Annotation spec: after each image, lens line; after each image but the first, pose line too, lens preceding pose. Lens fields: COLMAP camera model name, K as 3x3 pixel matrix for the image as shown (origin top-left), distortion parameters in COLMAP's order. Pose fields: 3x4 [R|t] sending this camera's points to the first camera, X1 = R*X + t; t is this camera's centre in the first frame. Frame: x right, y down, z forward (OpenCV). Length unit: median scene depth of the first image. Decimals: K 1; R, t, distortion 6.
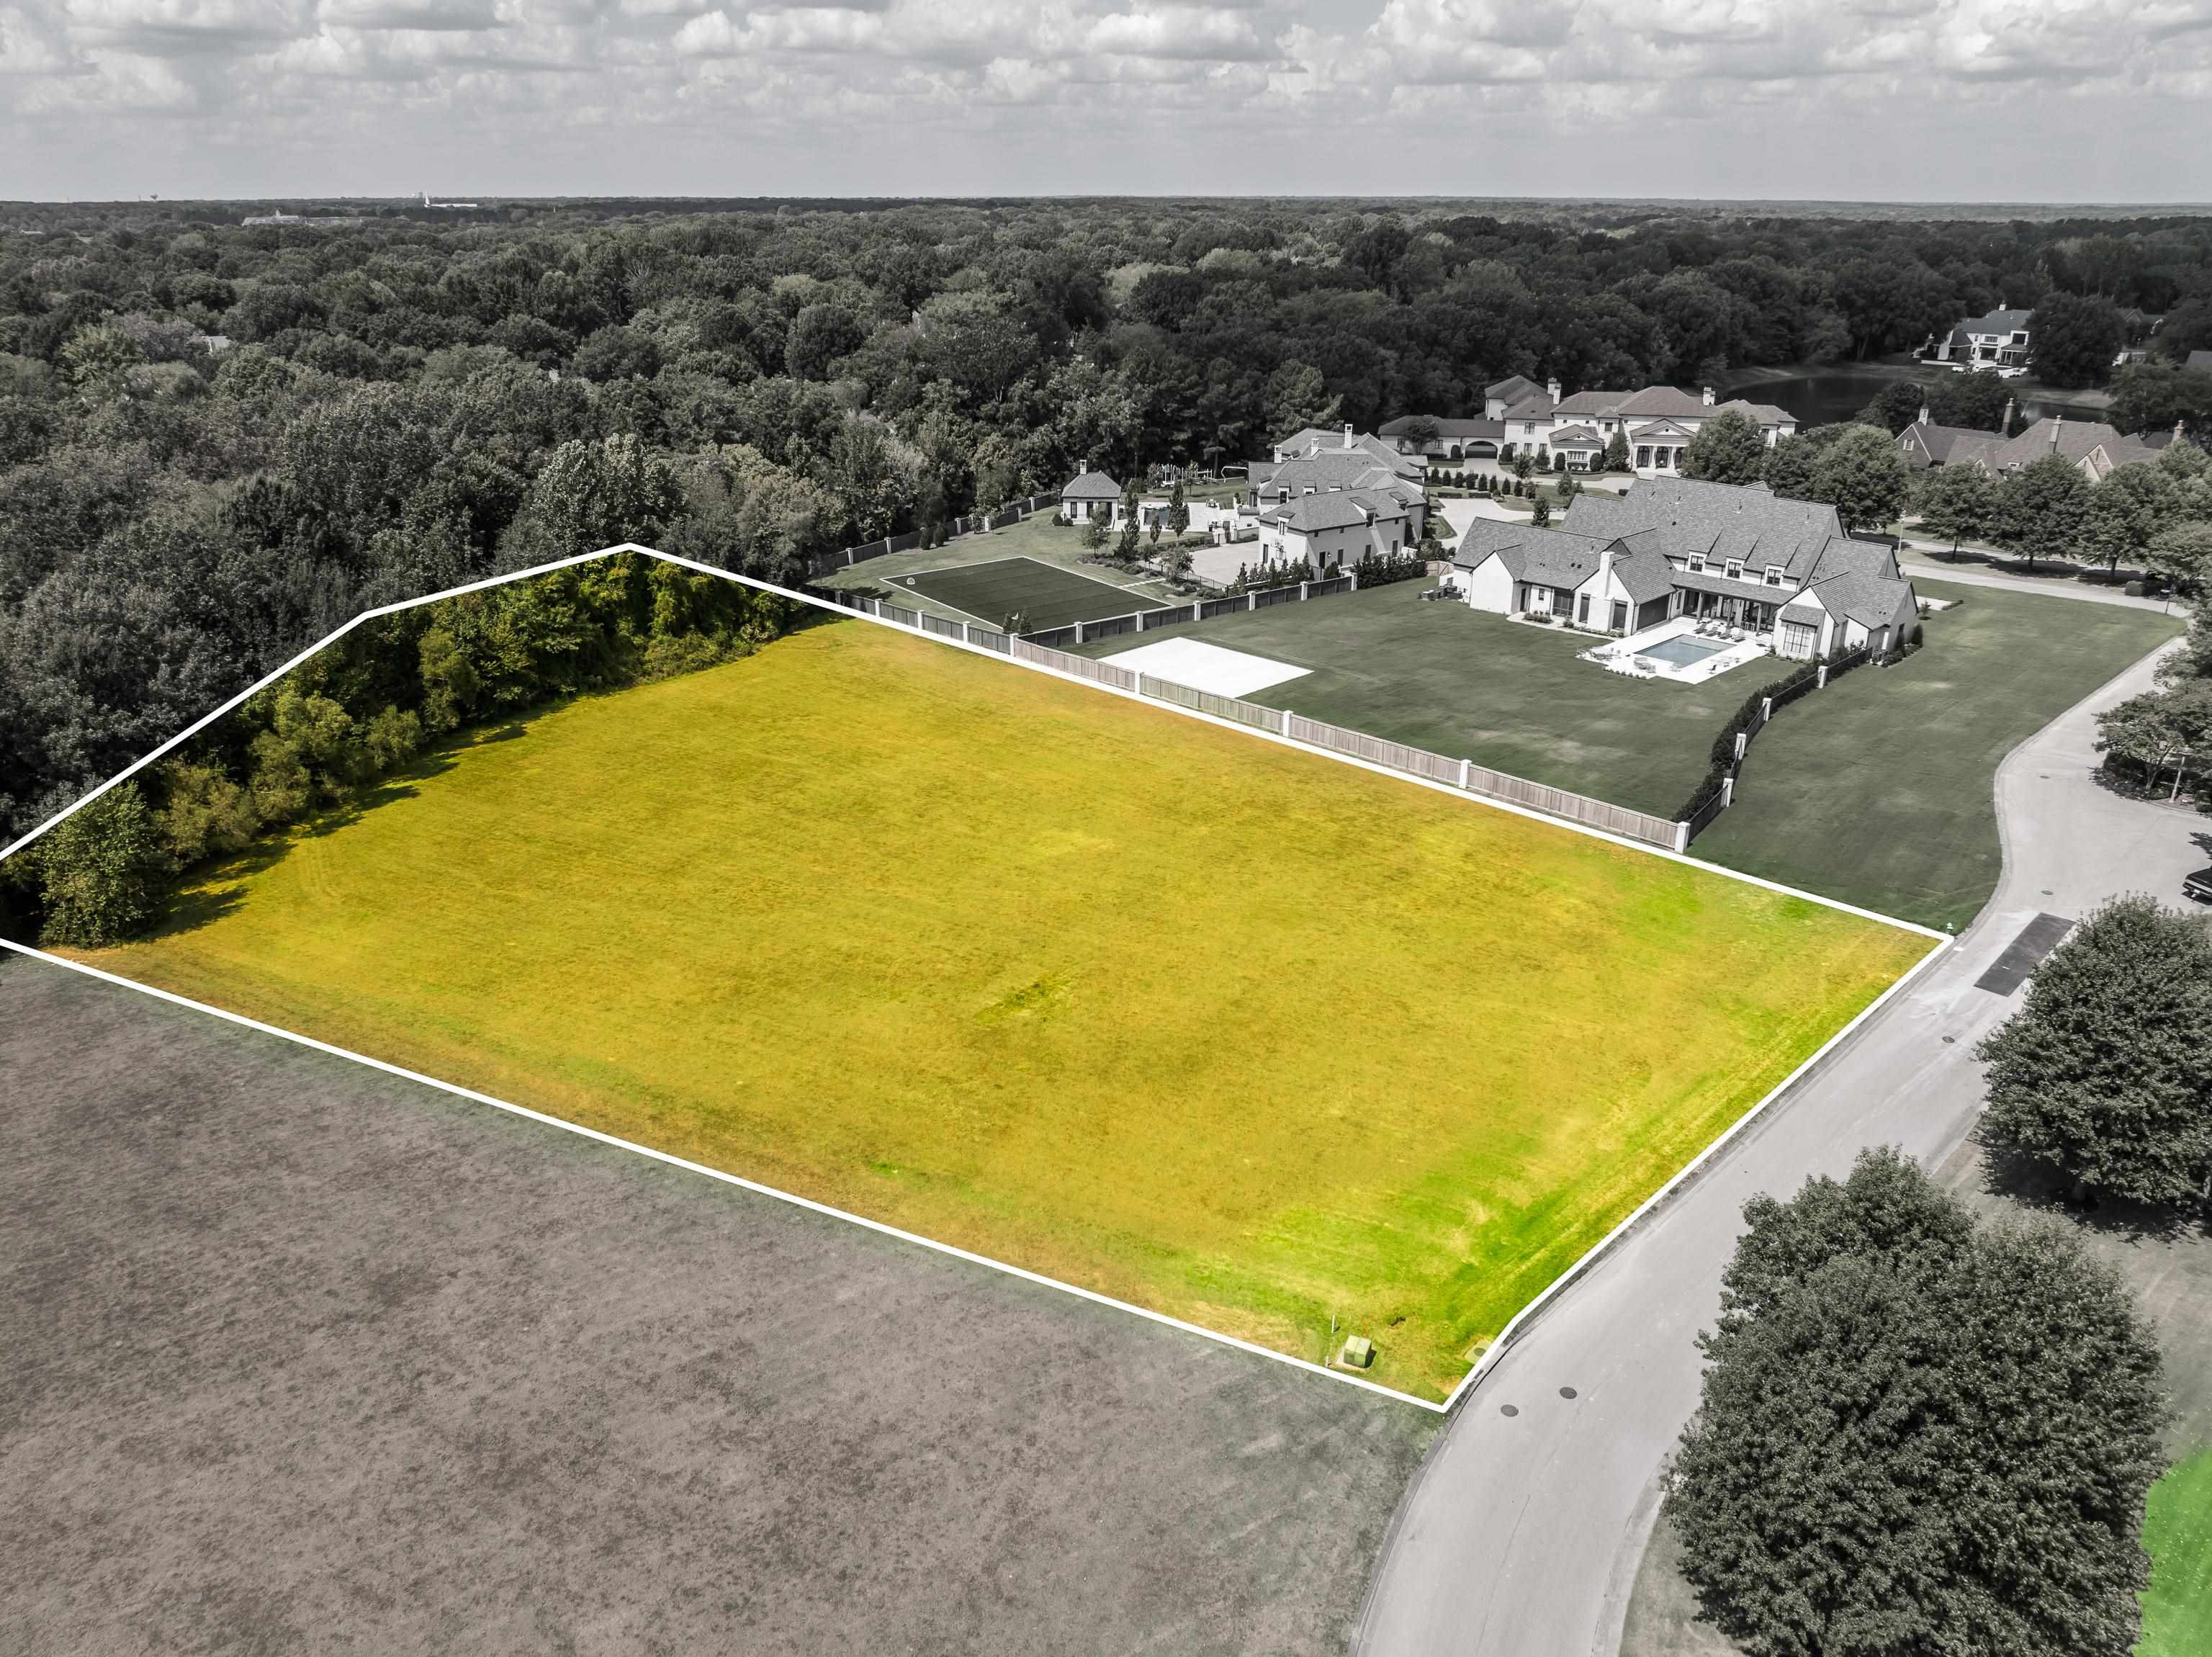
lens RADIAL K [[1564.9, 0, 1114.5], [0, 1564.9, 802.0], [0, 0, 1]] dist [-0.031338, -0.009272]
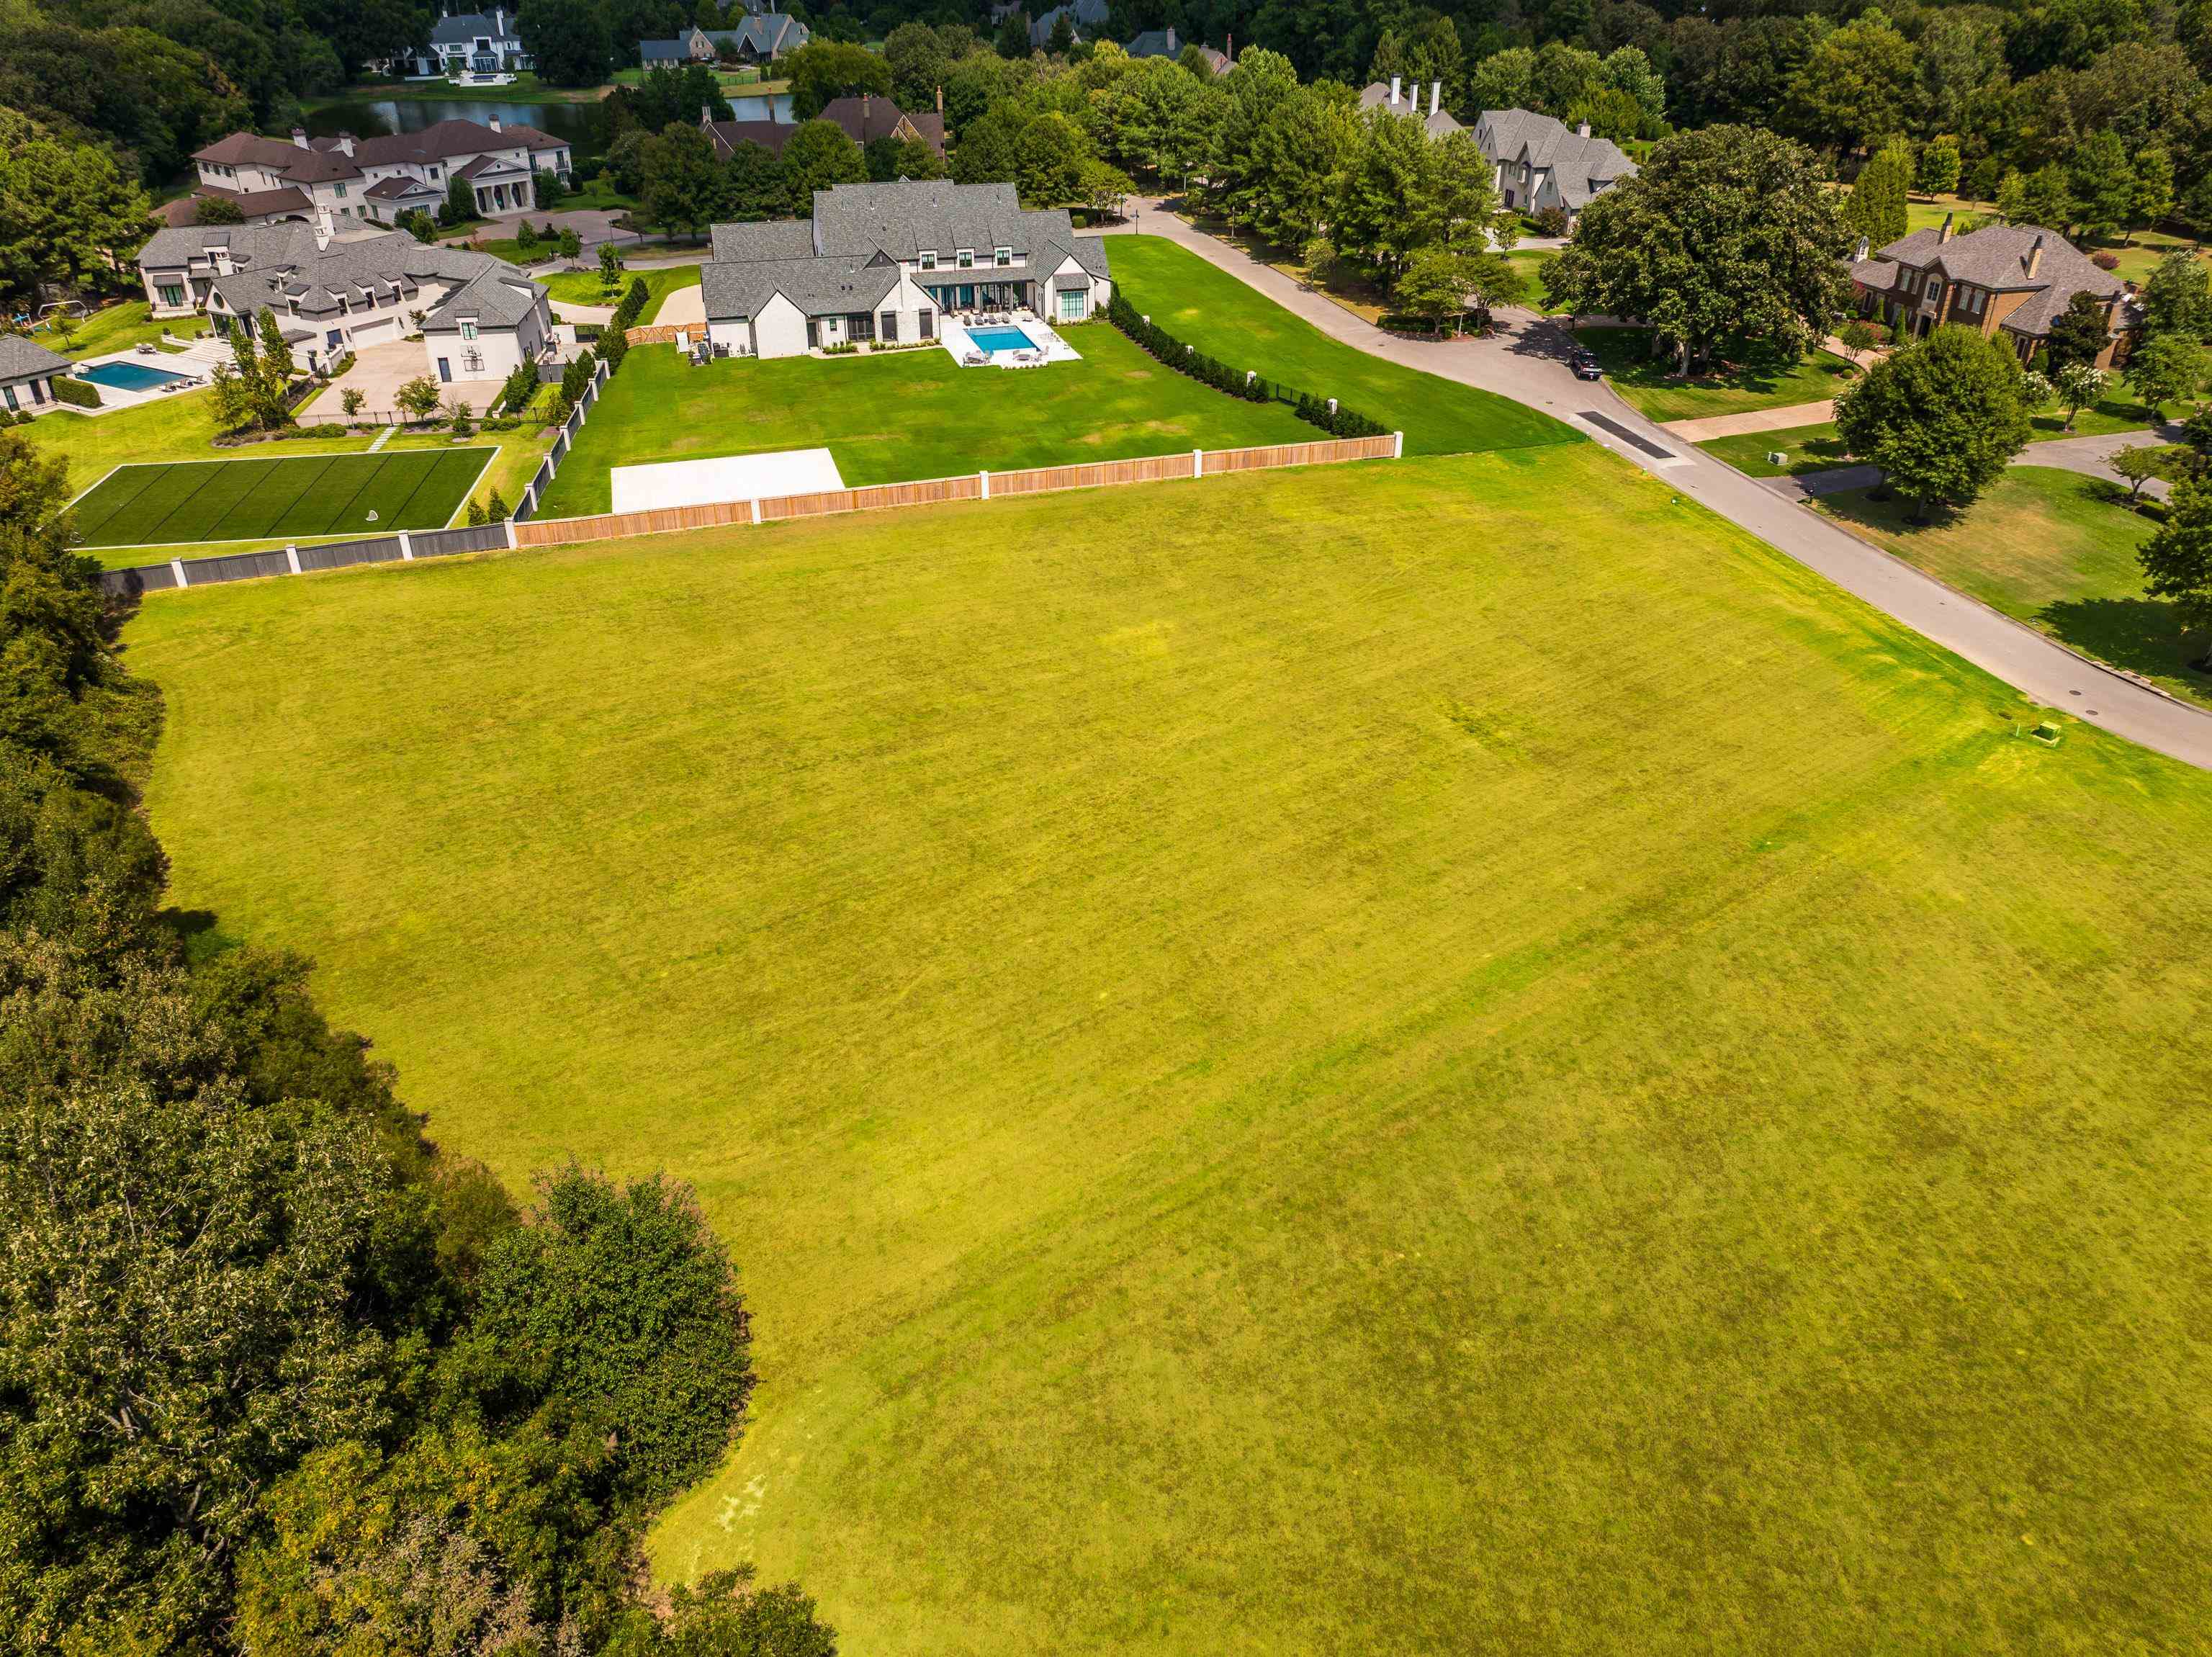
lens RADIAL K [[1561.5, 0, 1118.7], [0, 1561.5, 814.3], [0, 0, 1]] dist [-0.036730, 0.003208]
pose [[0.462396, -0.449545, 0.764264, -0.623946], [0.319596, 0.888507, 0.329263, -0.149493], [-0.827072, 0.092006, 0.554514, 0.417023]]
